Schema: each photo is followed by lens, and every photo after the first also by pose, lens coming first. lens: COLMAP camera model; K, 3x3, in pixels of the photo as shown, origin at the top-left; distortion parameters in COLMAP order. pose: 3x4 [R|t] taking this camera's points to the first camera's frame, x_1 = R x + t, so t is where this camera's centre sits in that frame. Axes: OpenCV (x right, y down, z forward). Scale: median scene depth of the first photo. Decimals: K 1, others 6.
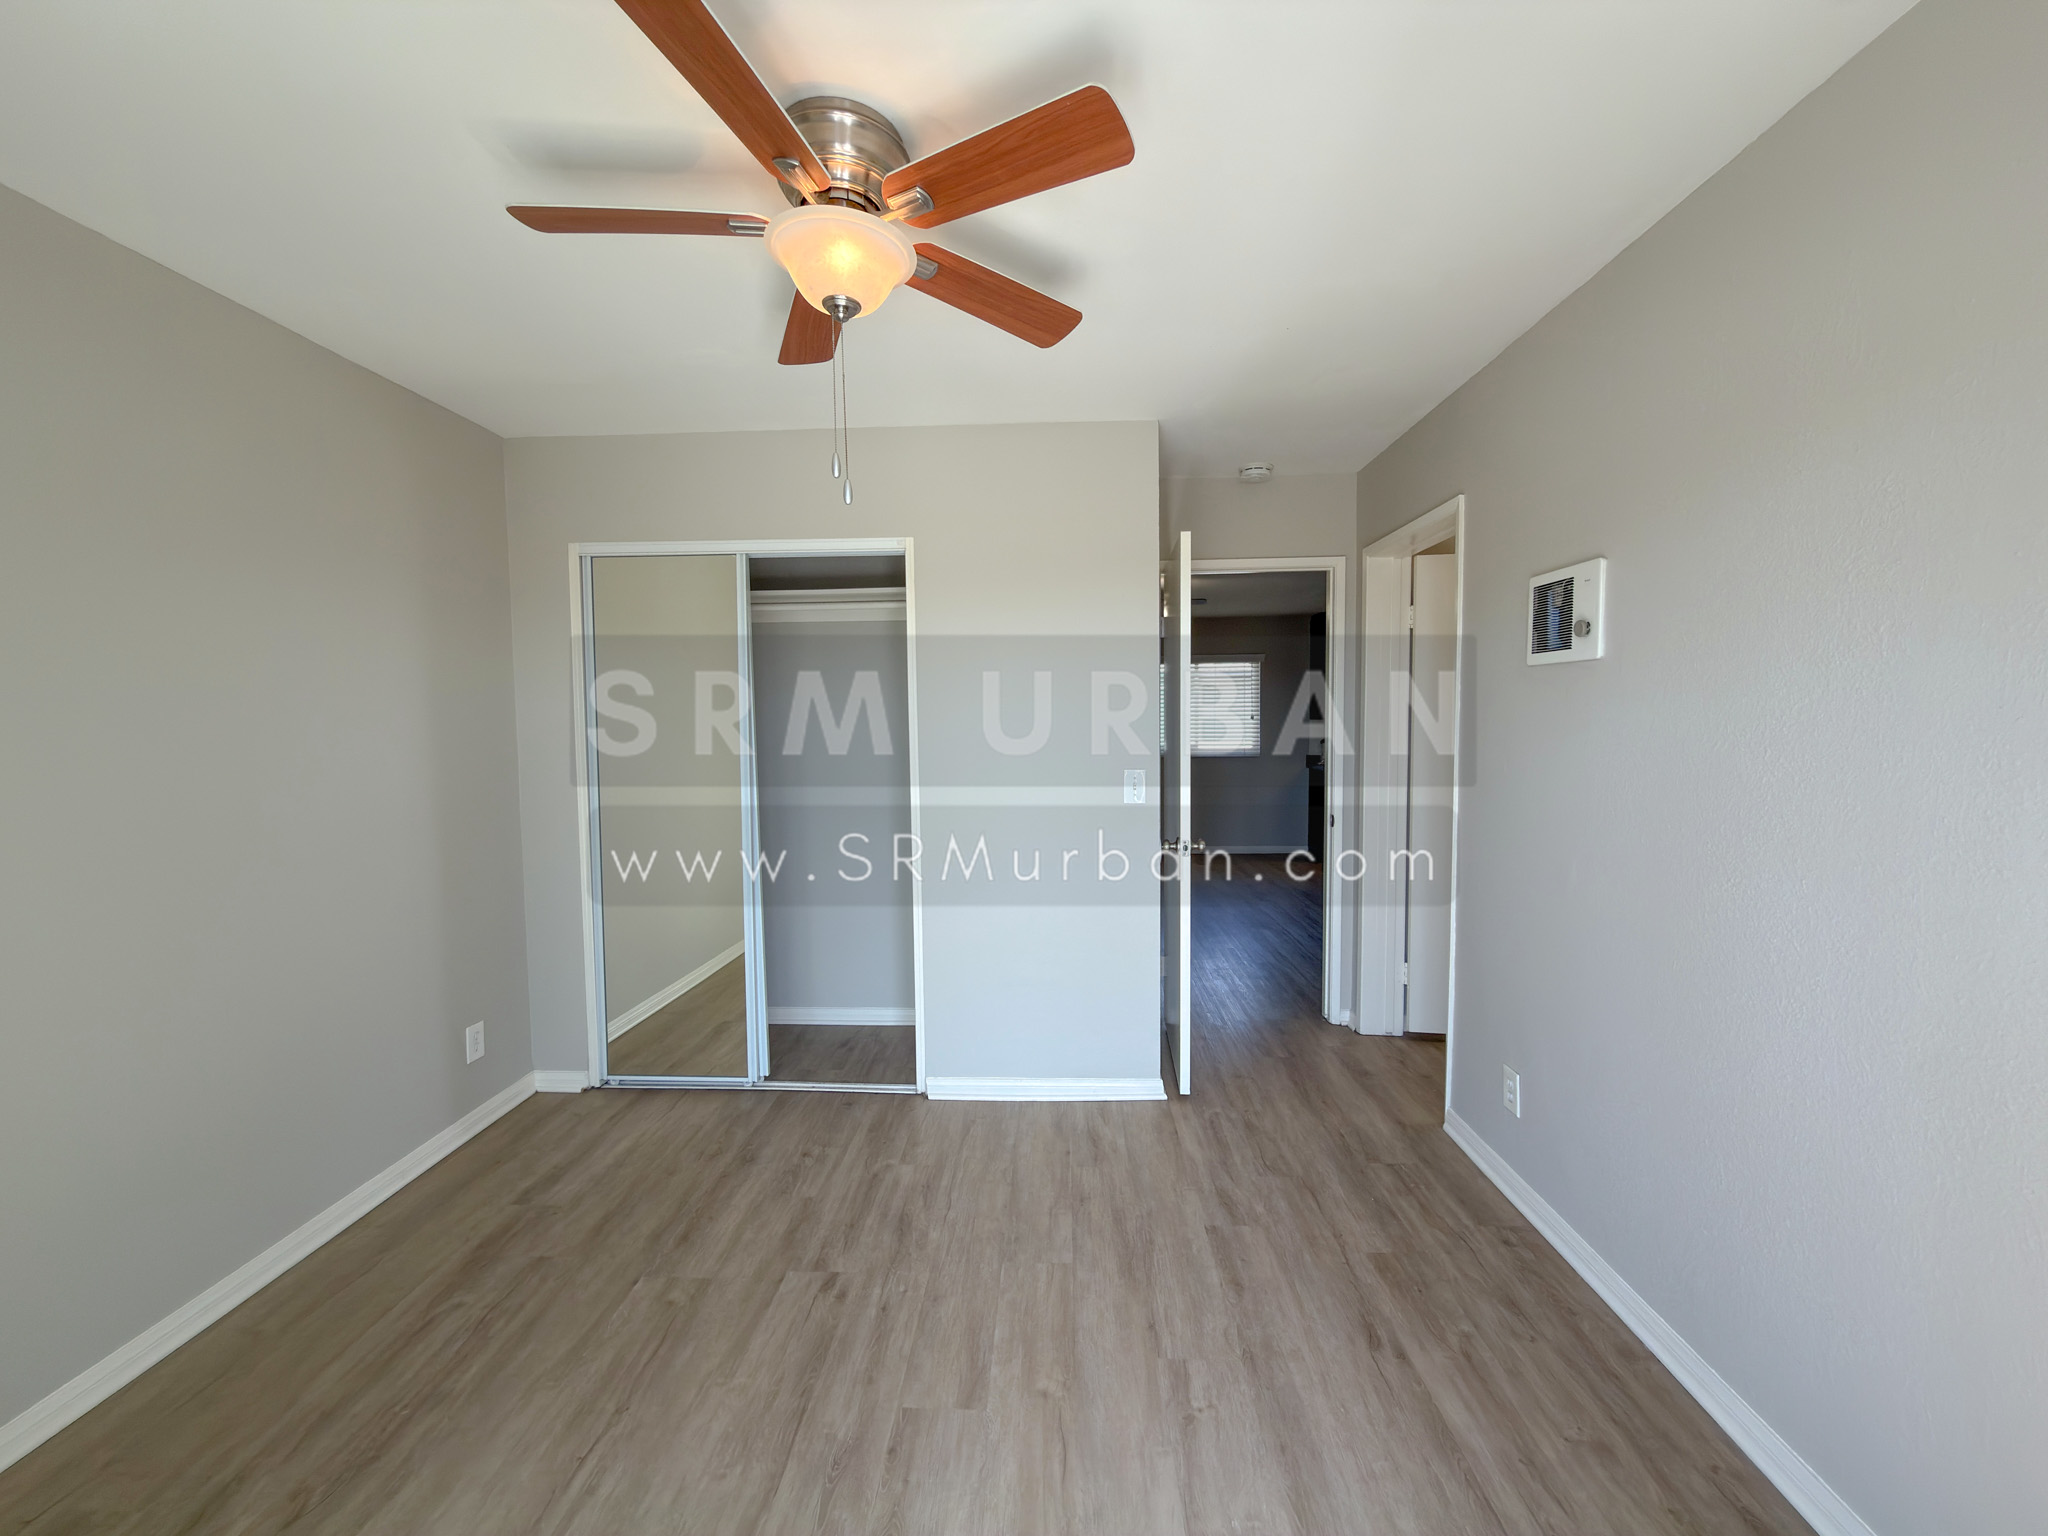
lens RADIAL K [[815.9, 0, 1025.3], [0, 815.9, 770.7], [0, 0, 1]] dist [-0.001037, 0.000377]
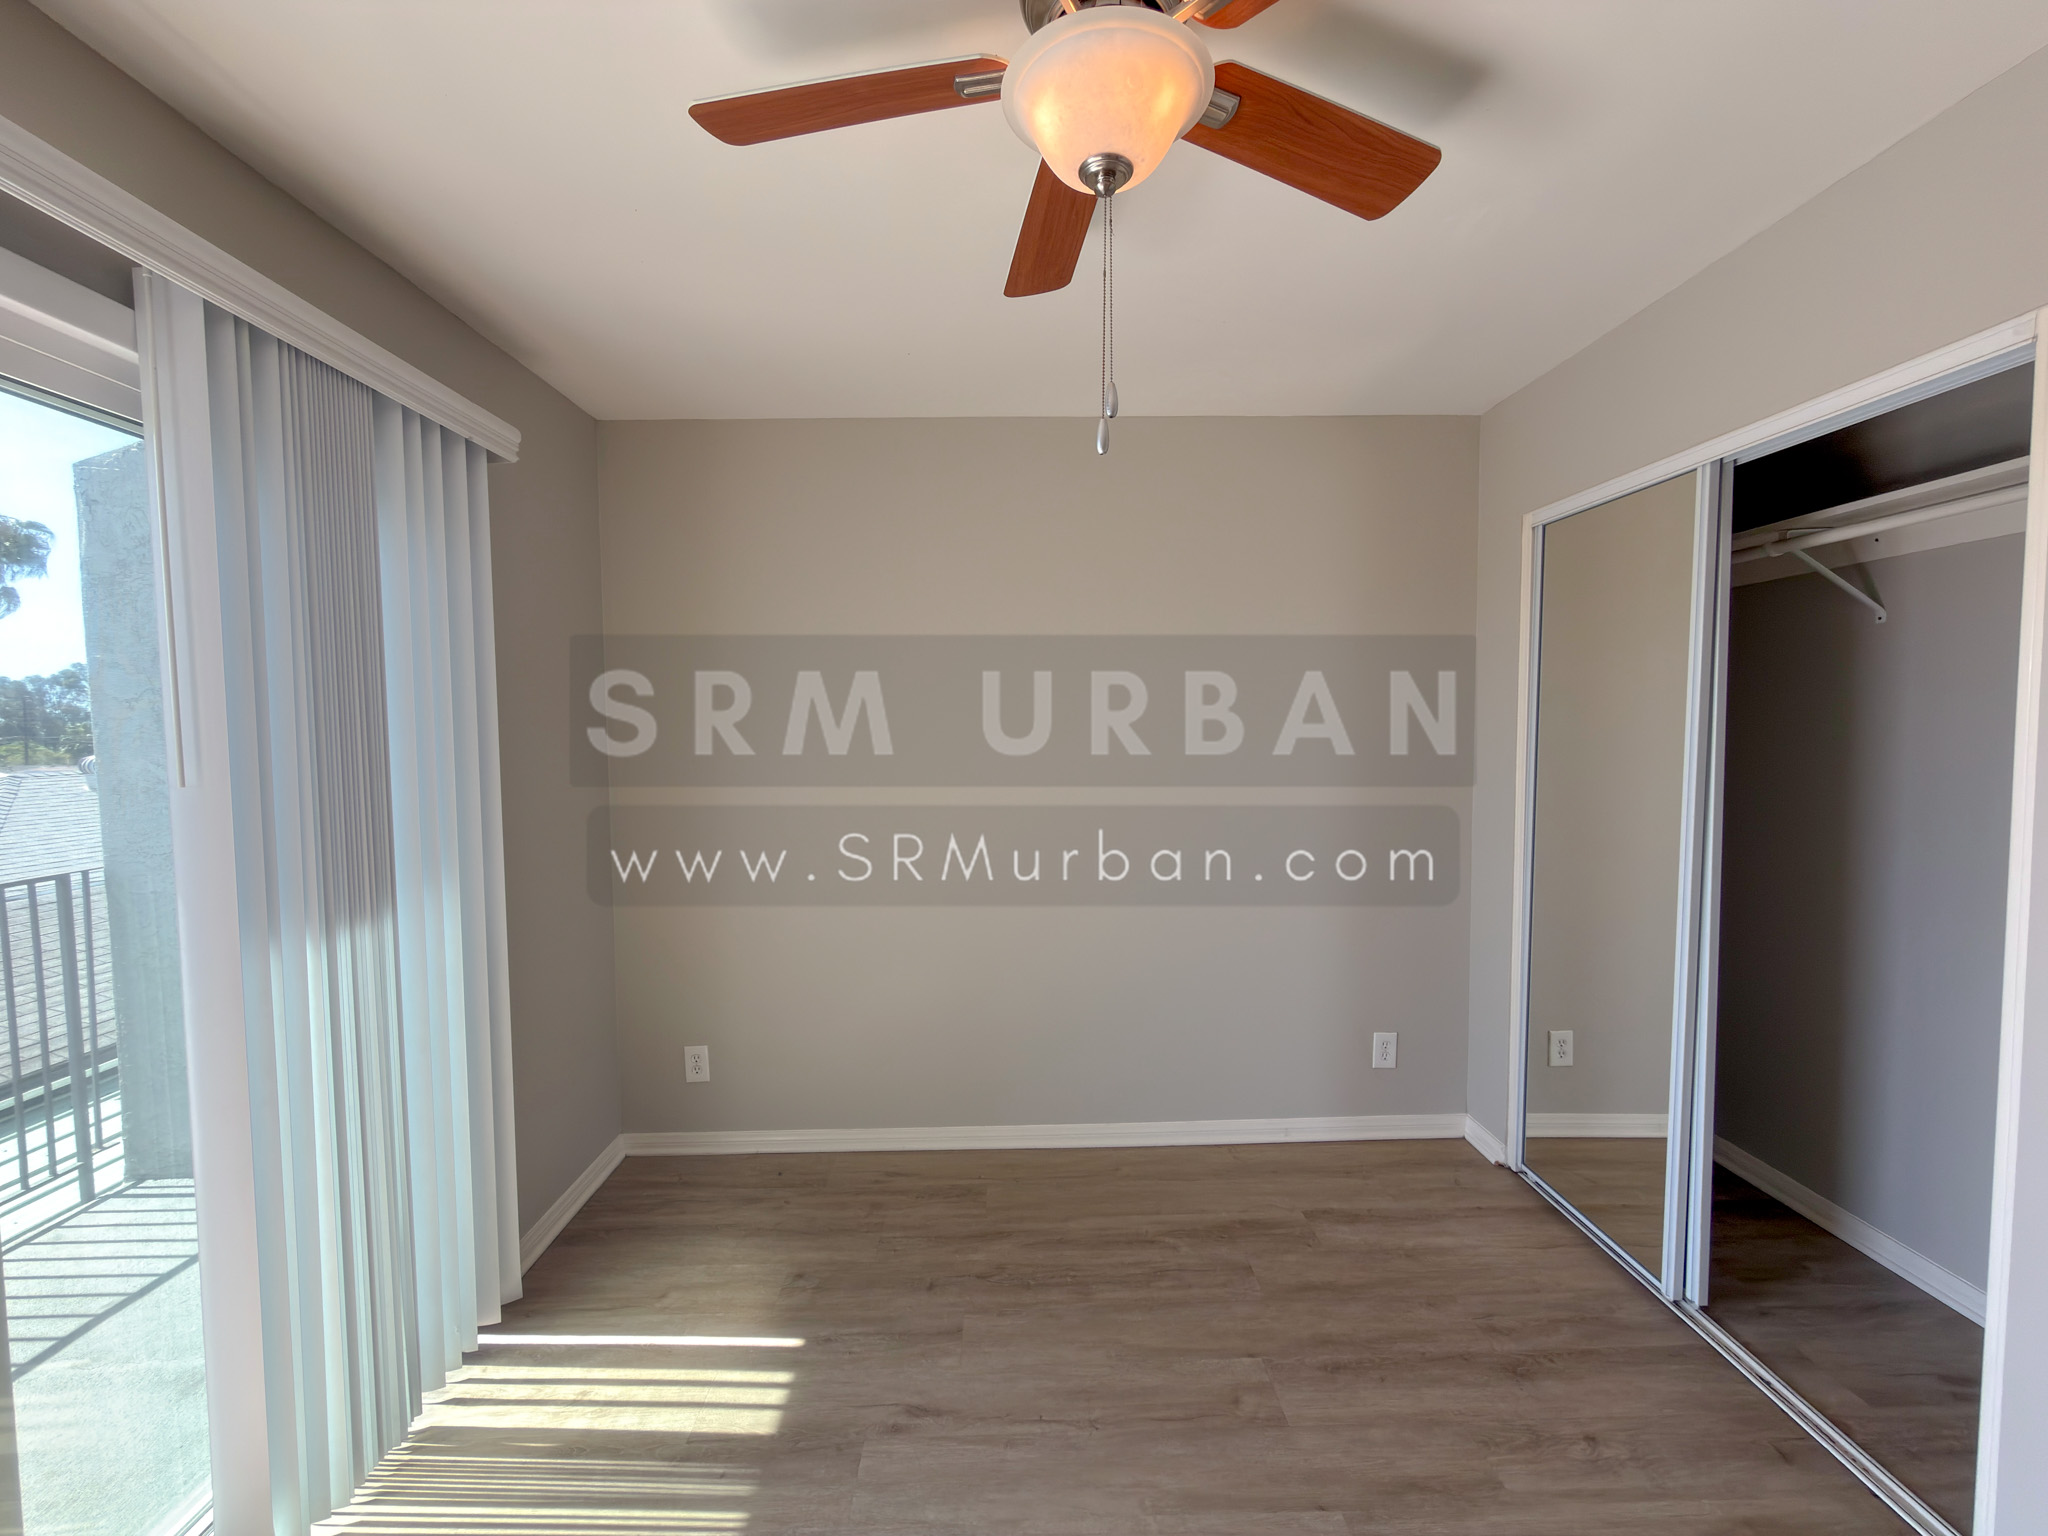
lens RADIAL K [[815.9, 0, 1023.2], [0, 815.9, 772.7], [0, 0, 1]] dist [-0.001037, 0.000377]
pose [[0.068758, 0.070157, -0.995163, 0.310760], [-0.051426, 0.996447, 0.066694, -0.058345], [0.996307, 0.046592, 0.072122, 0.555477]]
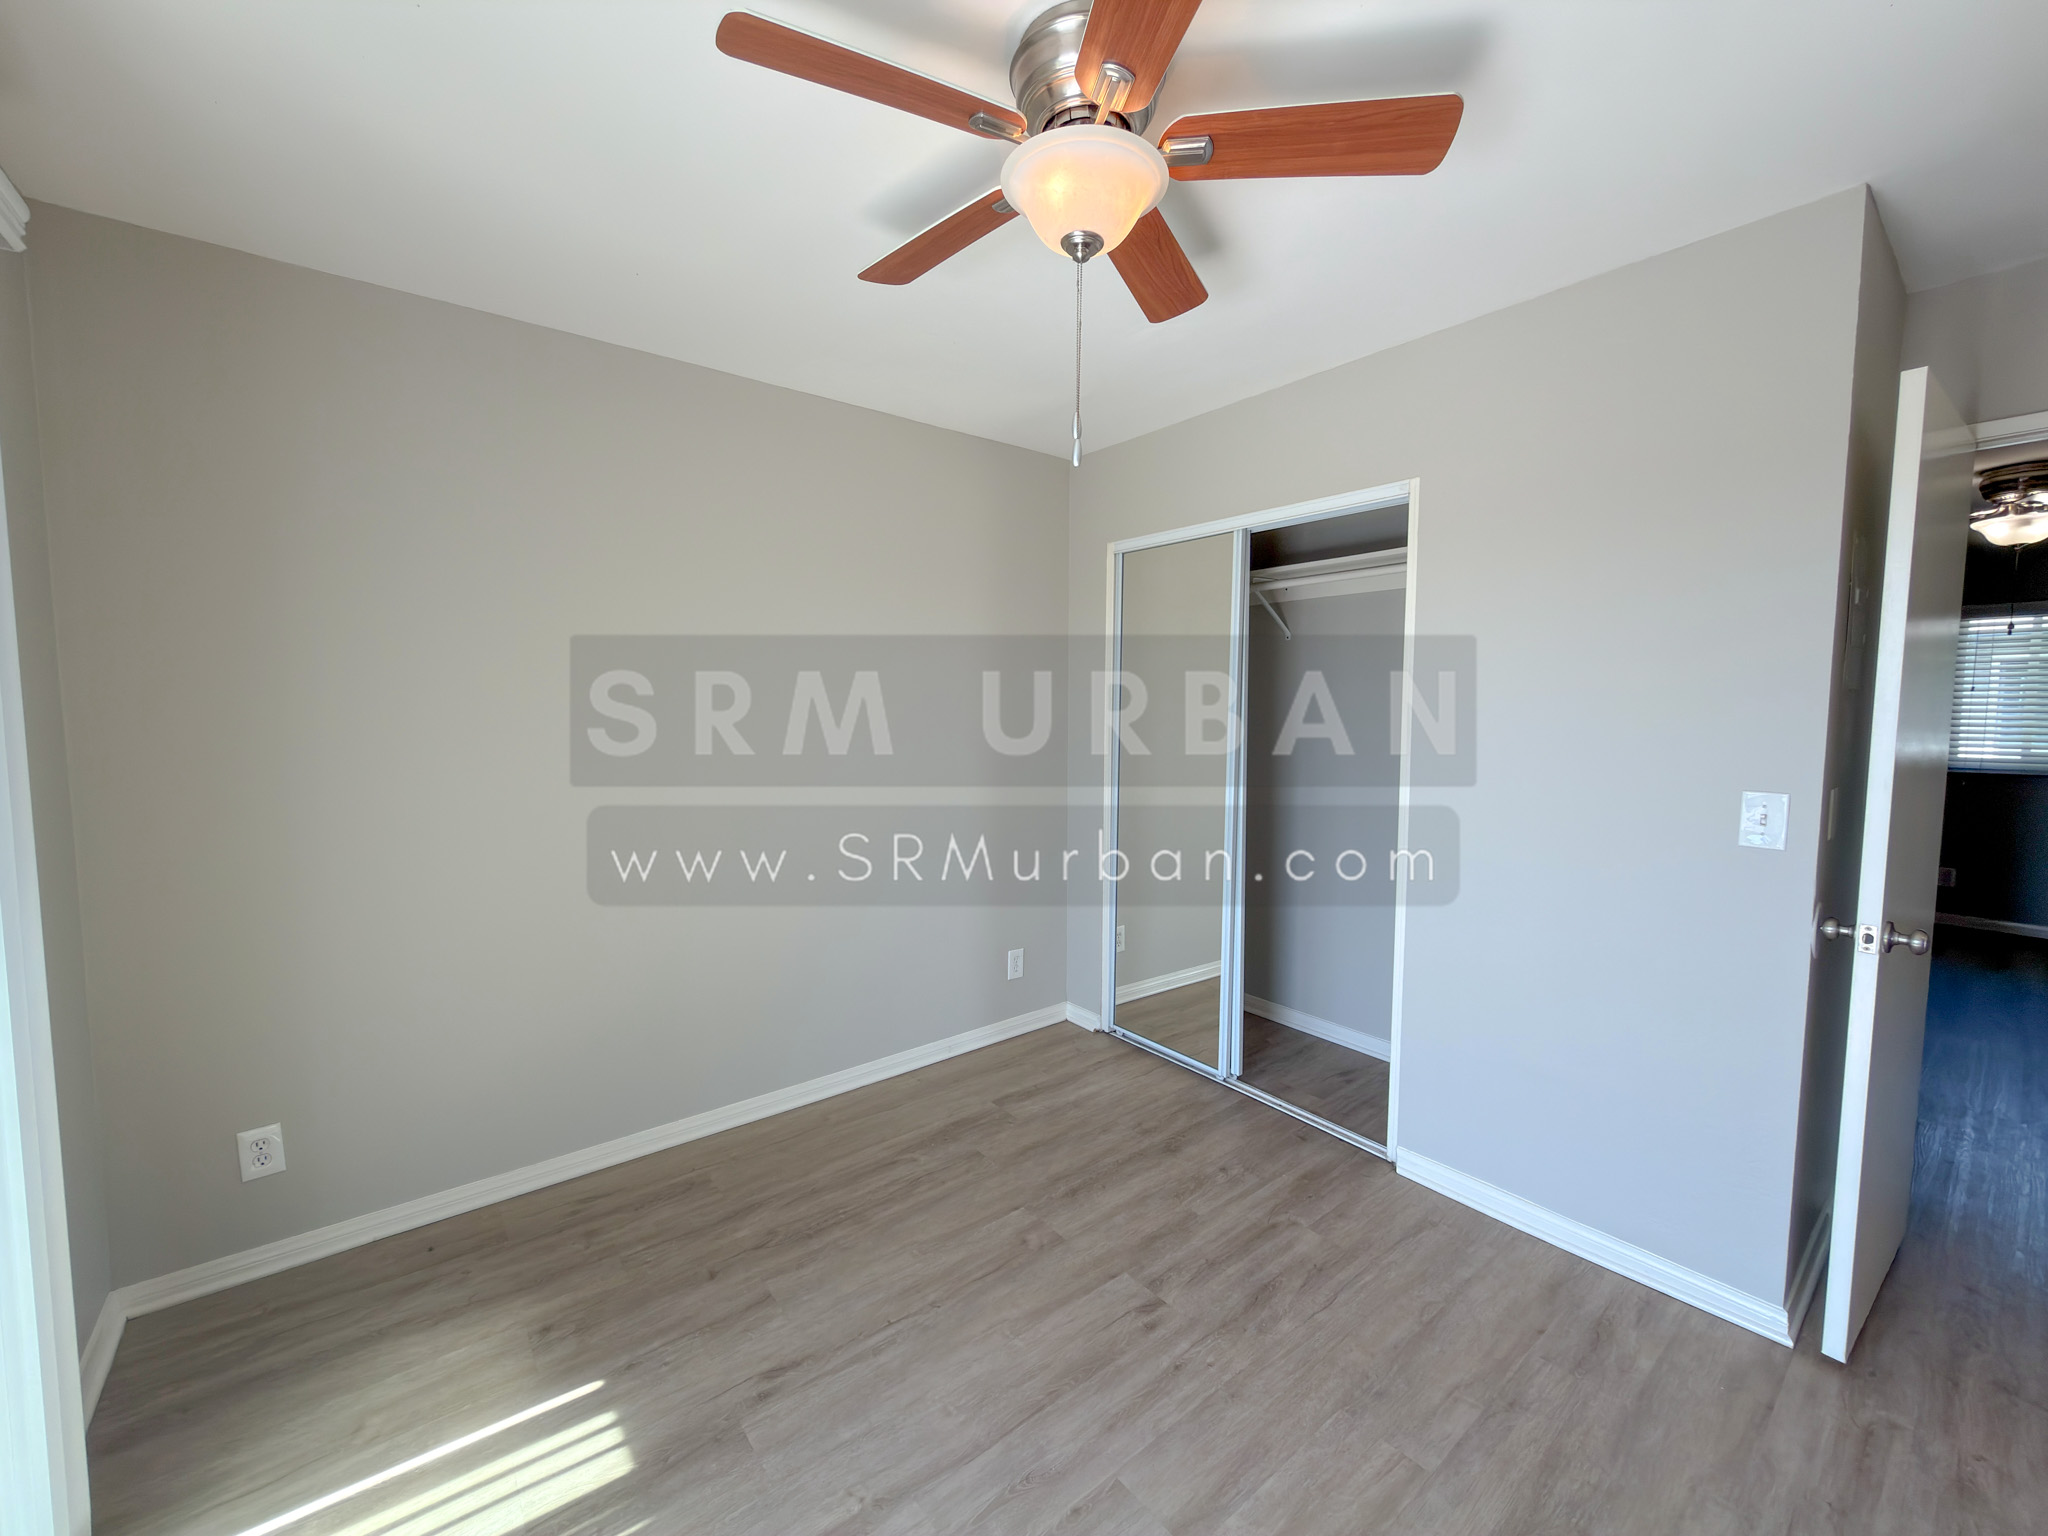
lens RADIAL K [[815.9, 0, 1024.4], [0, 815.9, 770.9], [0, 0, 1]] dist [-0.001037, 0.000377]
pose [[0.662247, 0.072428, -0.745777, 0.270655], [-0.056191, 0.997315, 0.046959, -0.018884], [0.747176, 0.010808, 0.664539, 0.223472]]
